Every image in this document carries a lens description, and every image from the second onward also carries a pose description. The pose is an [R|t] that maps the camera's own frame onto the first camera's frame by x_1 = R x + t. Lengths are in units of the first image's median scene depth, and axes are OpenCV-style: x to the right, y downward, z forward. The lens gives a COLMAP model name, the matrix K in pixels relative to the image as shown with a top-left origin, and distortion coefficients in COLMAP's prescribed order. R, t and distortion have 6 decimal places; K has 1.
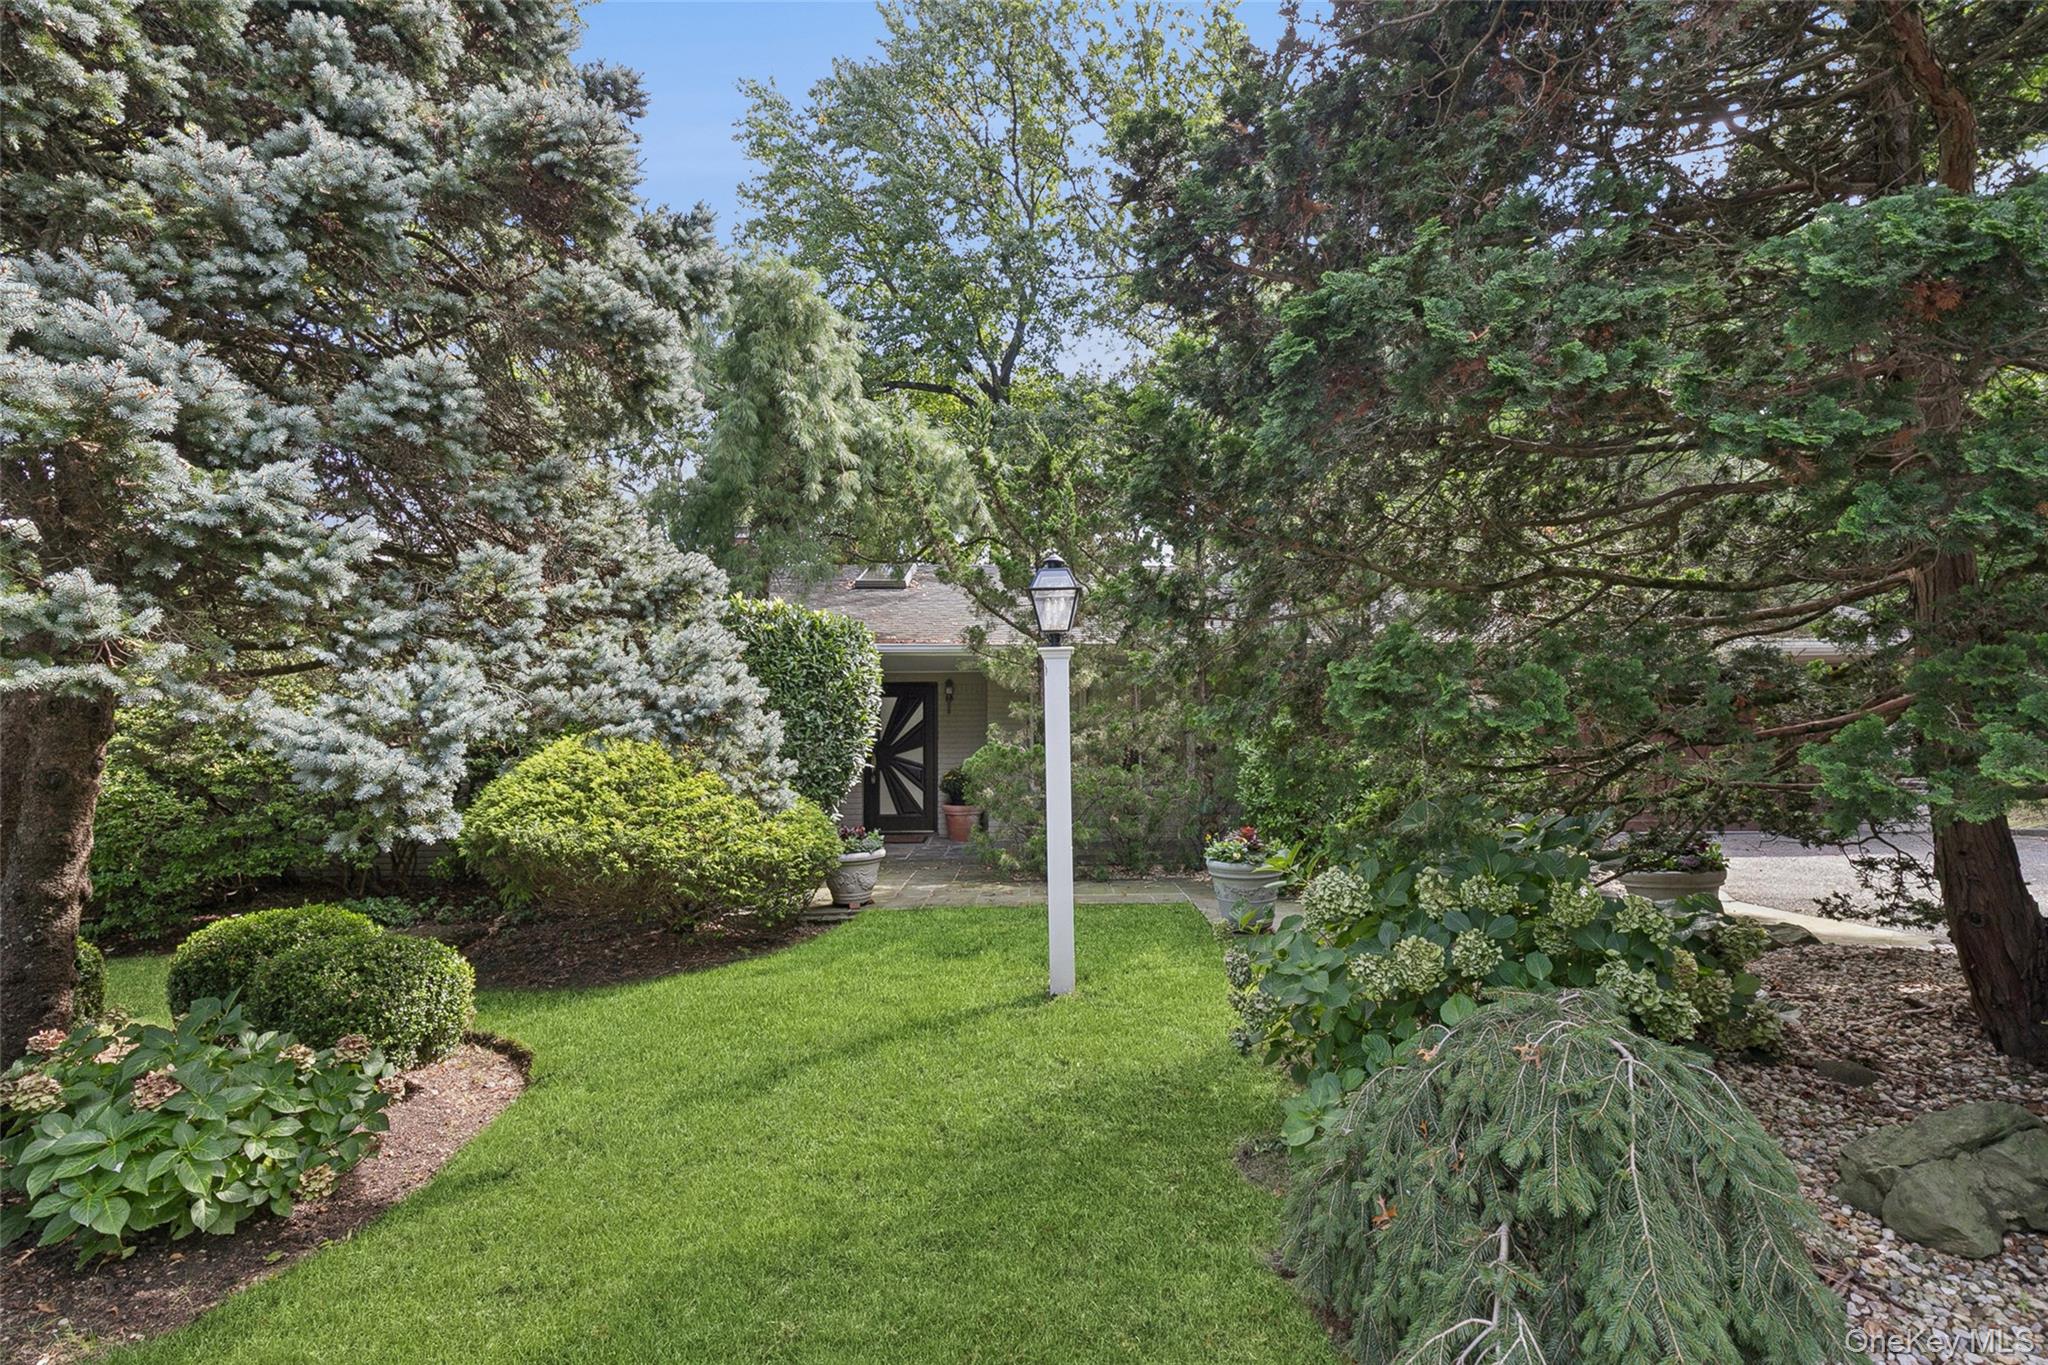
lens RADIAL K [[954.1, 0, 1025.5], [0, 954.1, 685.1], [0, 0, 1]] dist [-0.018057, 0.000068]
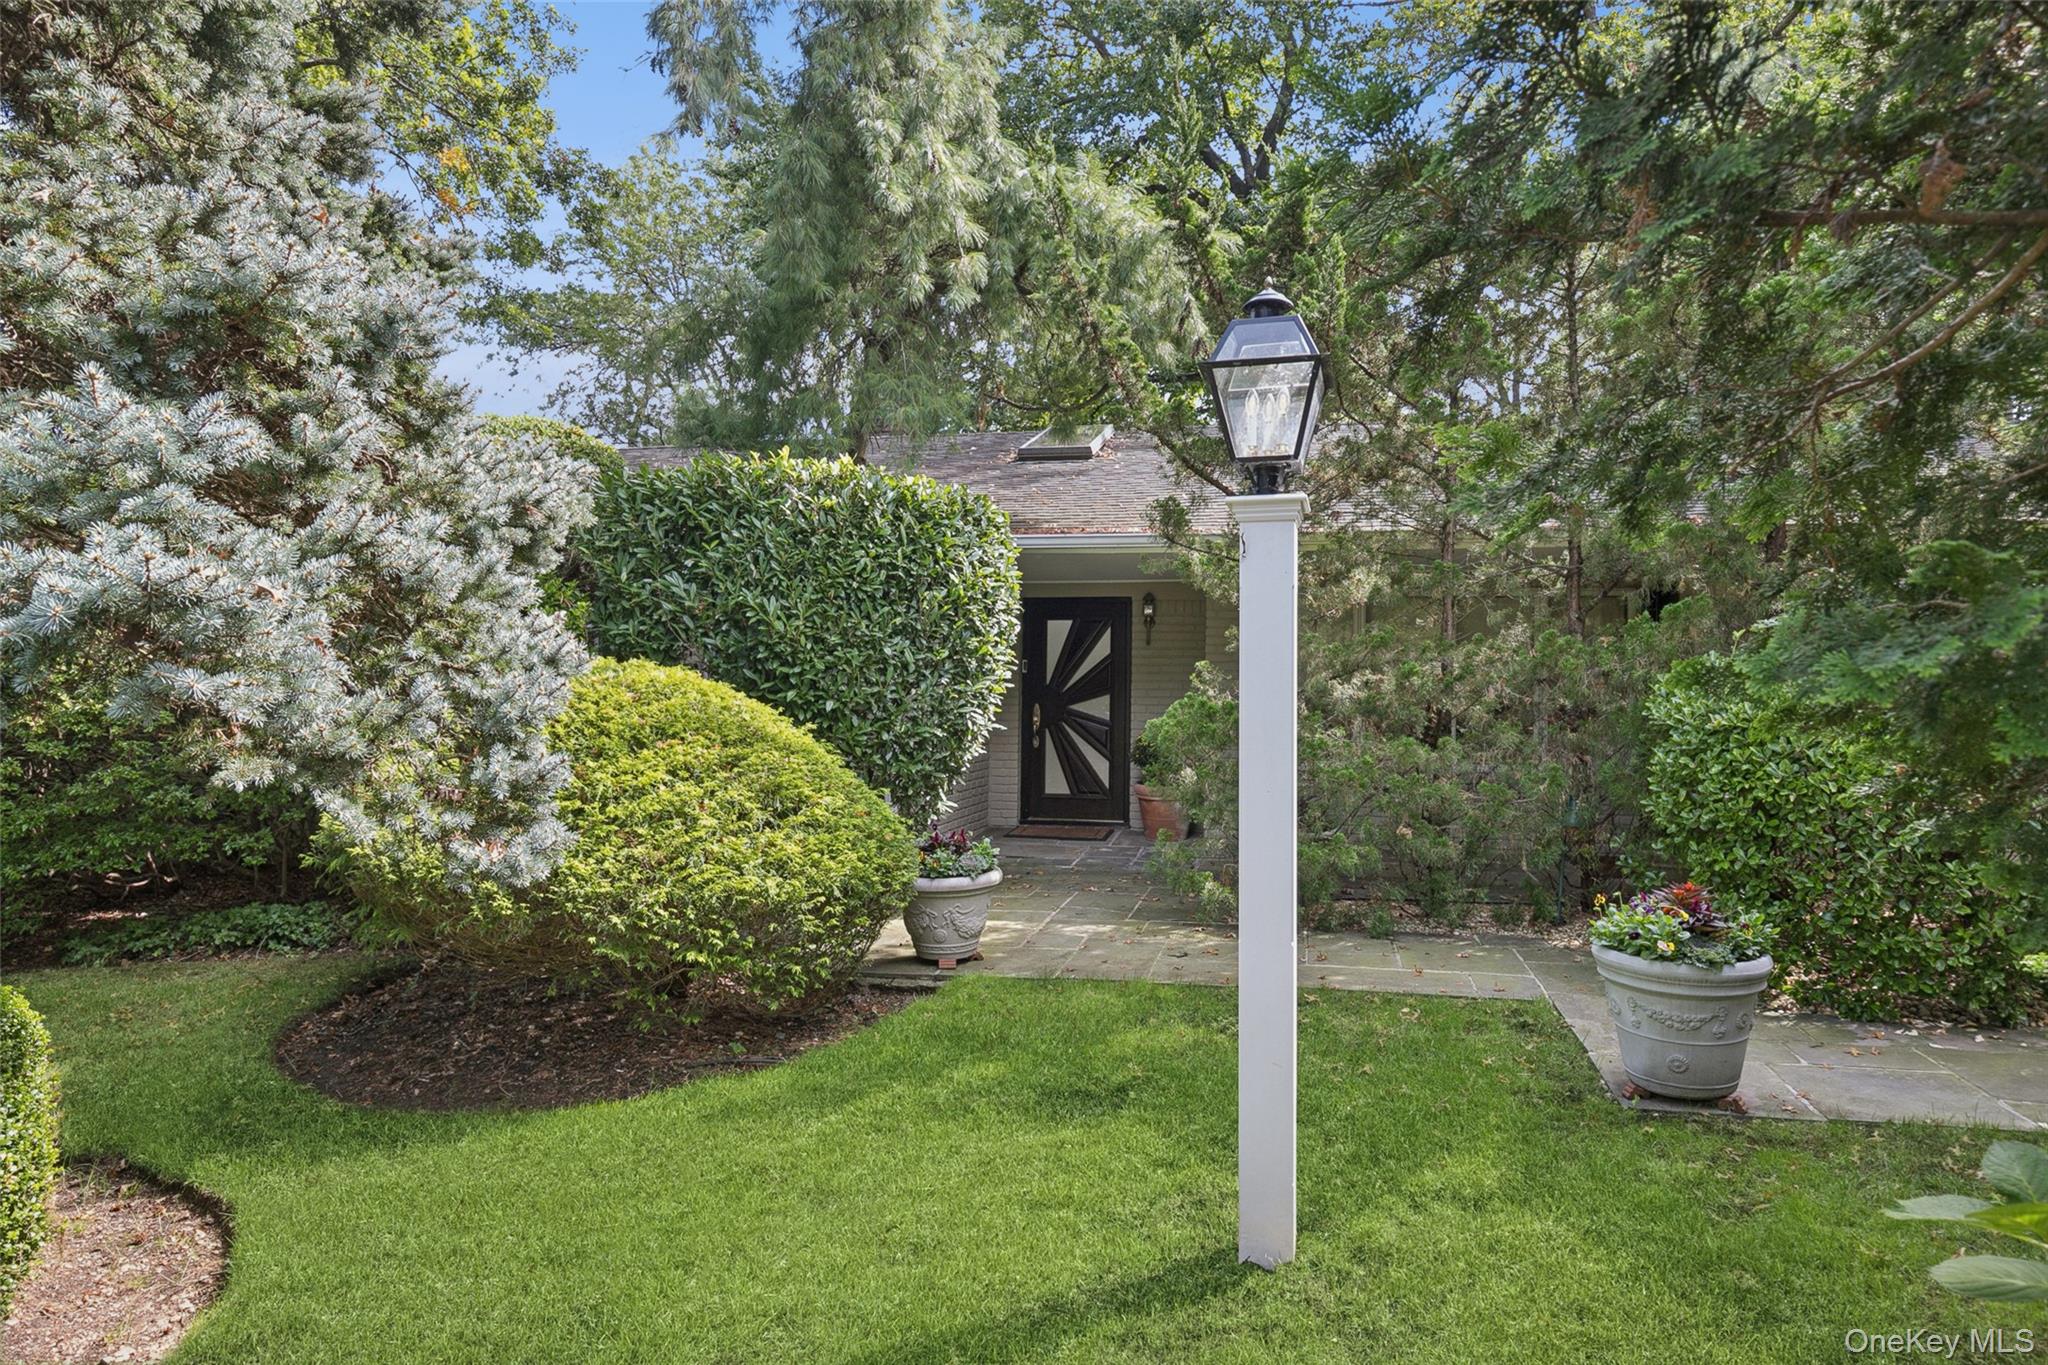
lens RADIAL K [[1209.7, 0, 1018.2], [0, 1209.7, 692.4], [0, 0, 1]] dist [0.003278, 0.000268]
pose [[0.974916, 0.016750, -0.221940, 0.025406], [-0.001578, 0.997659, 0.068364, 0.007427], [0.222566, -0.066299, 0.972661, 0.231629]]
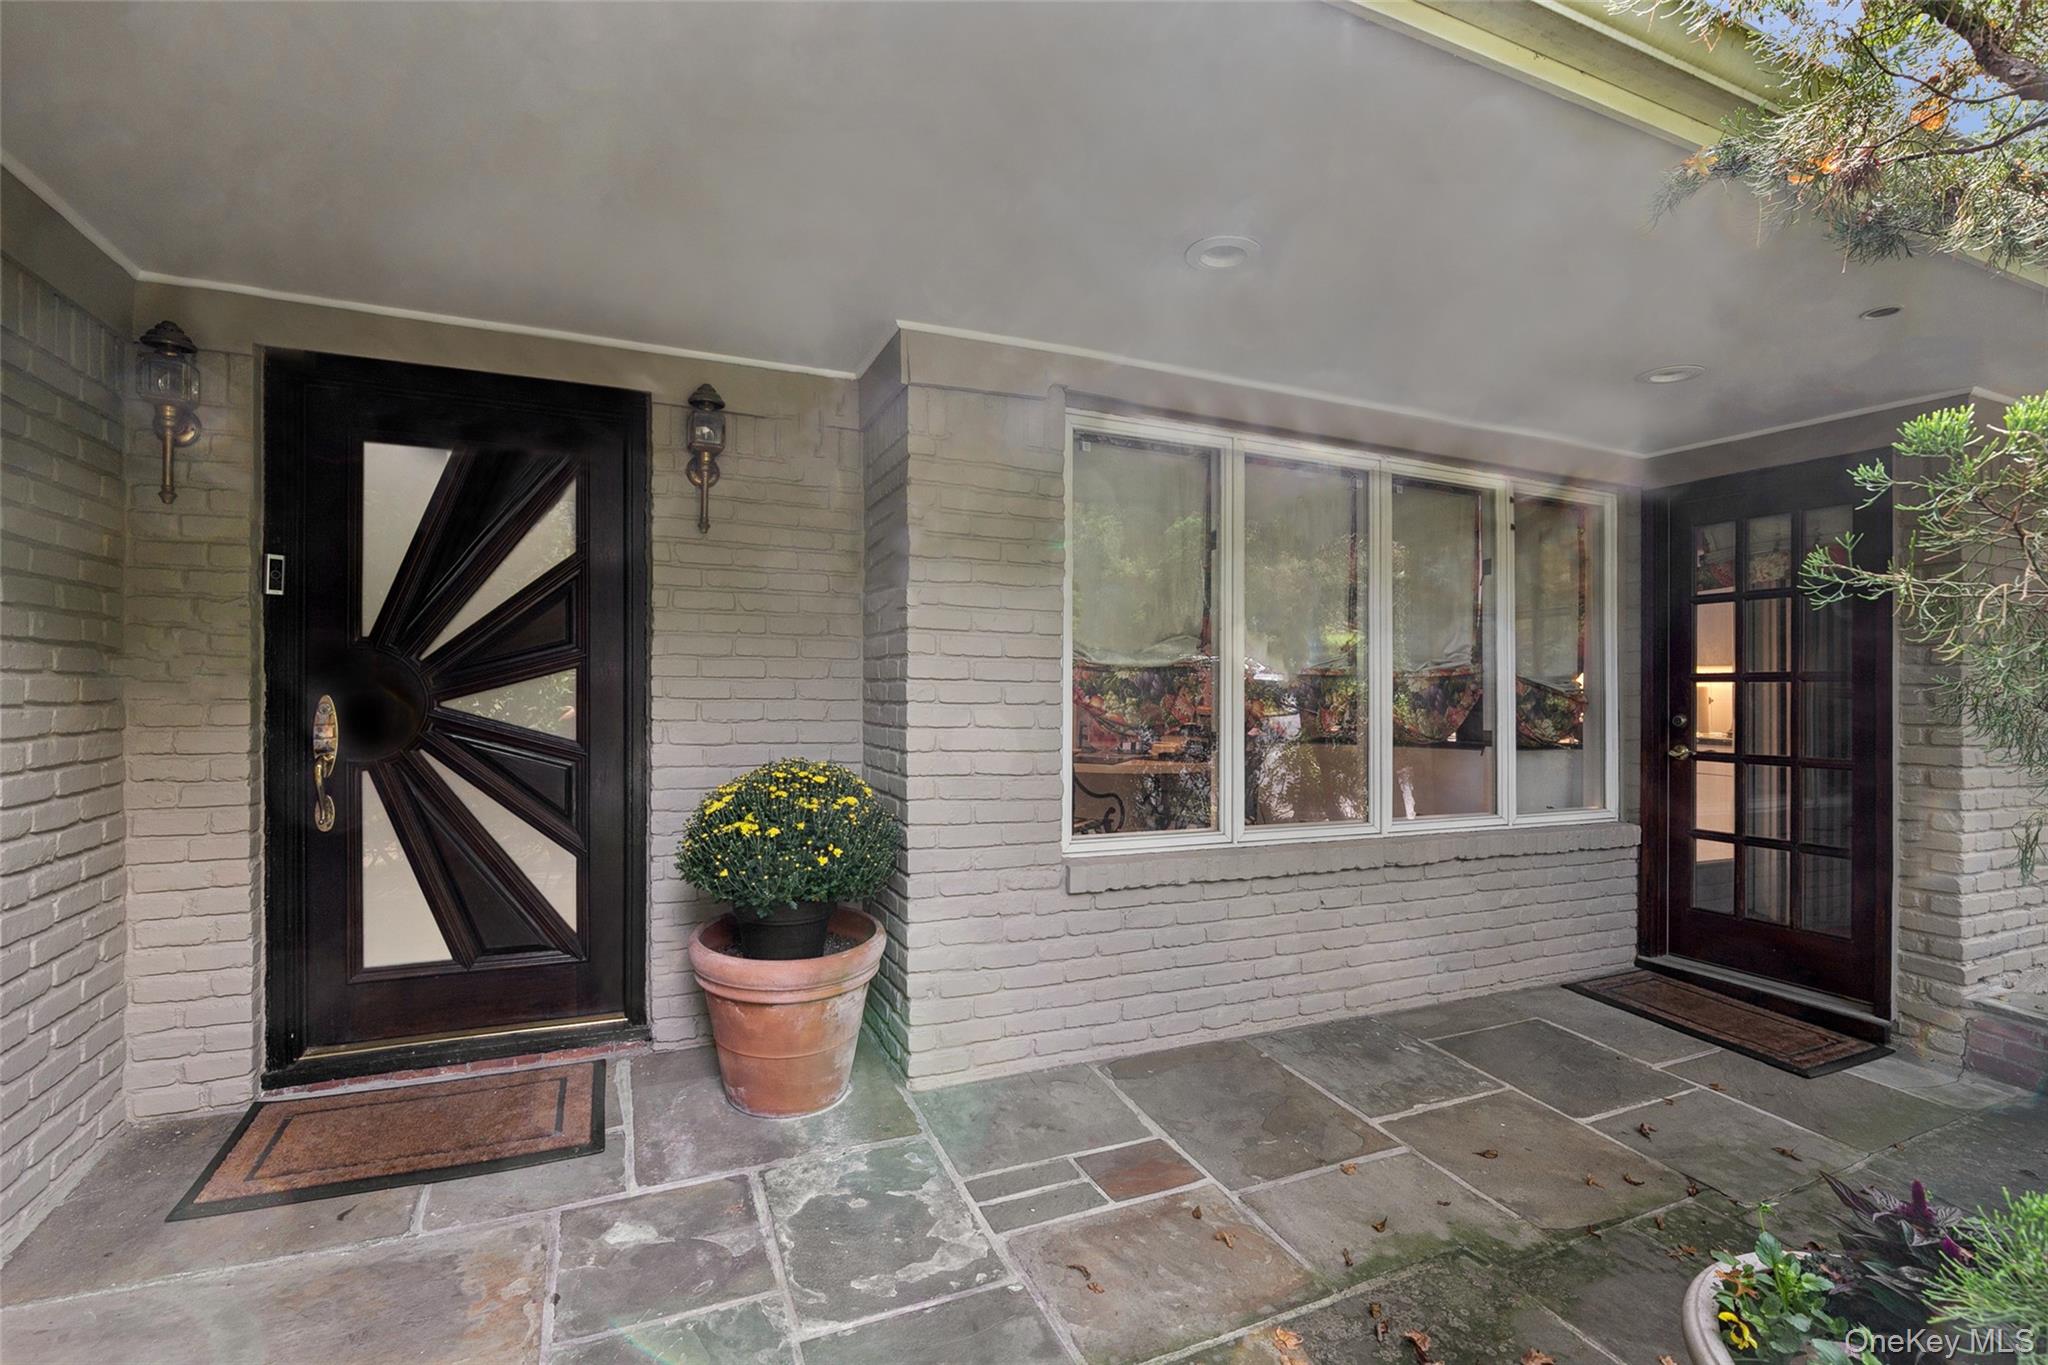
lens RADIAL K [[954.1, 0, 1017.5], [0, 954.1, 685.4], [0, 0, 1]] dist [-0.018057, 0.000068]
pose [[0.897086, 0.010566, 0.441729, -0.160521], [-0.042382, 0.997162, 0.062221, 0.069985], [-0.439818, -0.074539, 0.894988, 1.045573]]
